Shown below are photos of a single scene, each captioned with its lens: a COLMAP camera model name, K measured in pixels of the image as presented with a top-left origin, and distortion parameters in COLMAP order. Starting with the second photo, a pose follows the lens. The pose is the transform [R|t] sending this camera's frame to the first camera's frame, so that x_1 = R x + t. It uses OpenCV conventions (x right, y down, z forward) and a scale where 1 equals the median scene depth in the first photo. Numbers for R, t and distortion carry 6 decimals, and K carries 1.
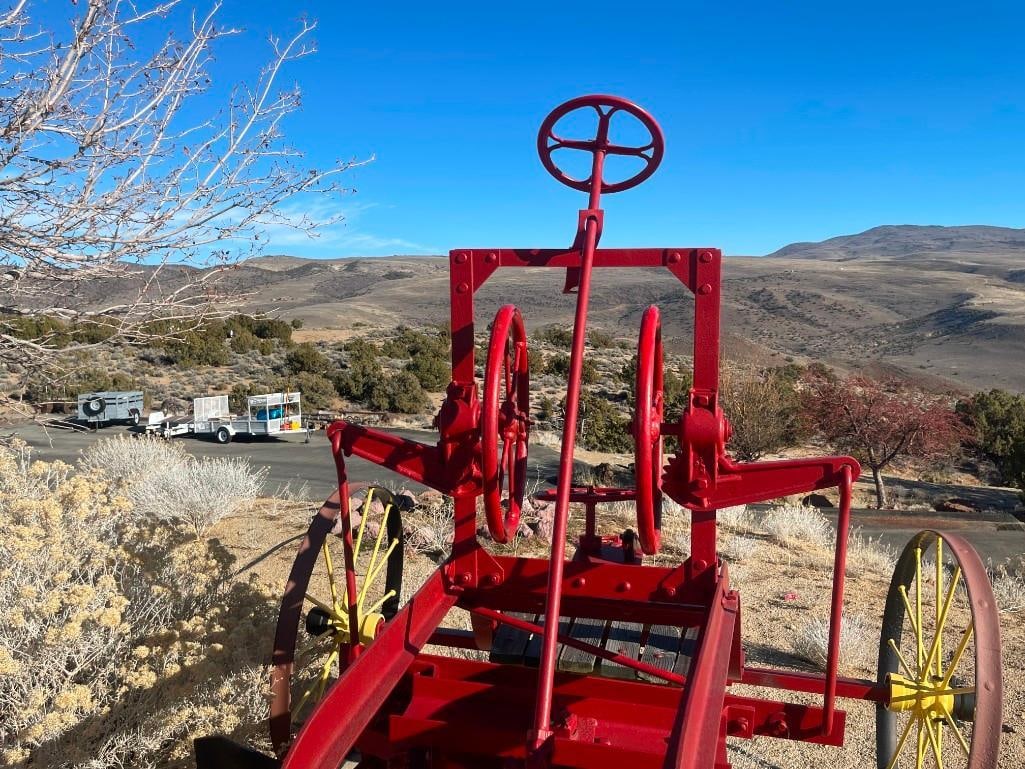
lens RADIAL K [[872.3, 0, 516.8], [0, 872.3, 364.2], [0, 0, 1]] dist [0.048195, -0.006839]
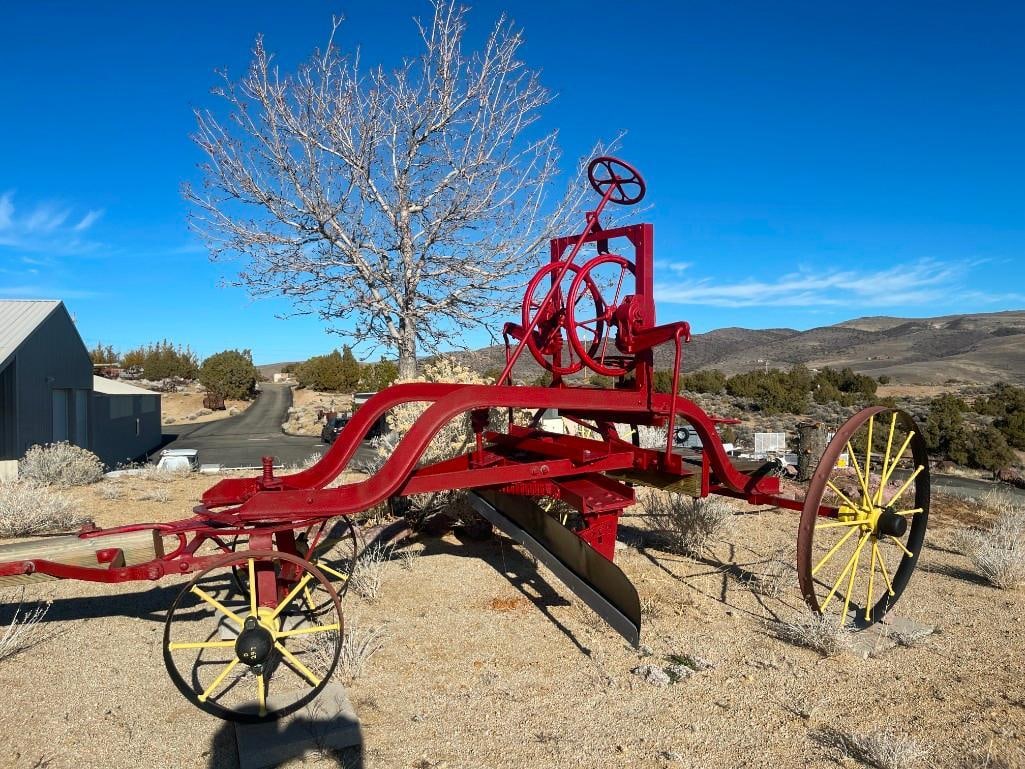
lens RADIAL K [[854.3, 0, 510.9], [0, 854.3, 381.9], [0, 0, 1]] dist [0.032941, -0.010456]
pose [[0.741357, 0.004740, -0.671094, 0.119896], [-0.049305, 0.997657, -0.047420, 0.030506], [0.669297, 0.068244, 0.739854, -0.055953]]
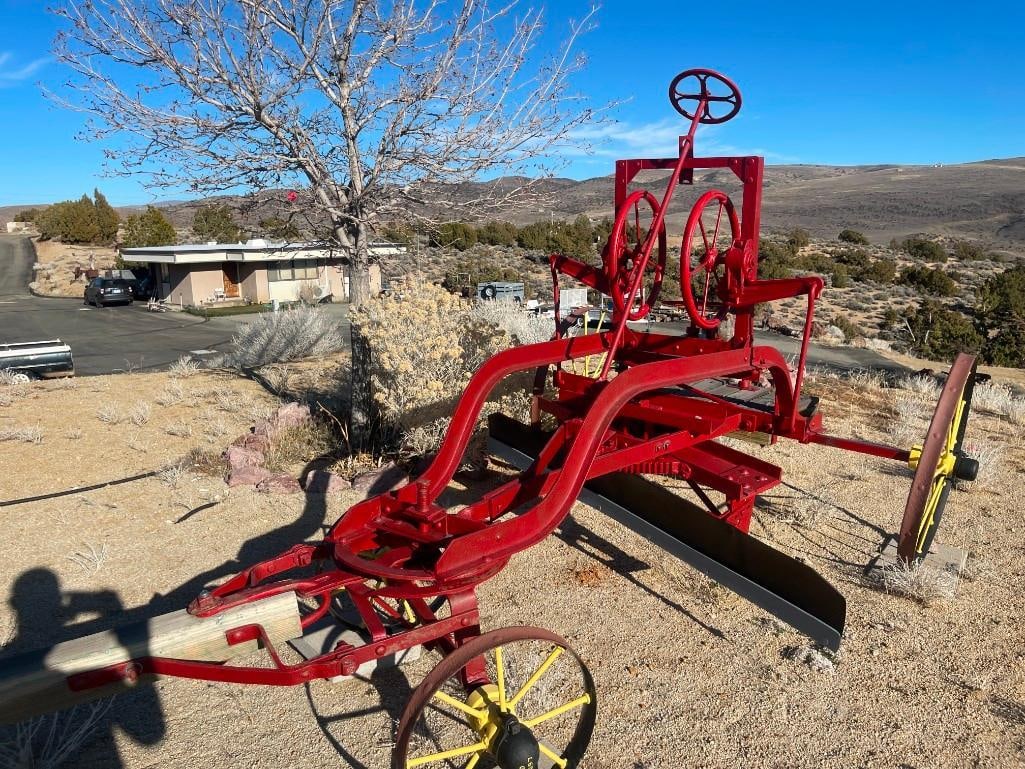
lens RADIAL K [[839.0, 0, 507.5], [0, 839.0, 382.3], [0, 0, 1]] dist [0.047516, -0.055312]
pose [[0.904495, 0.089074, -0.417078, 0.047501], [-0.035981, 0.990397, 0.133487, 0.009750], [0.424963, -0.105732, 0.899014, -0.070280]]
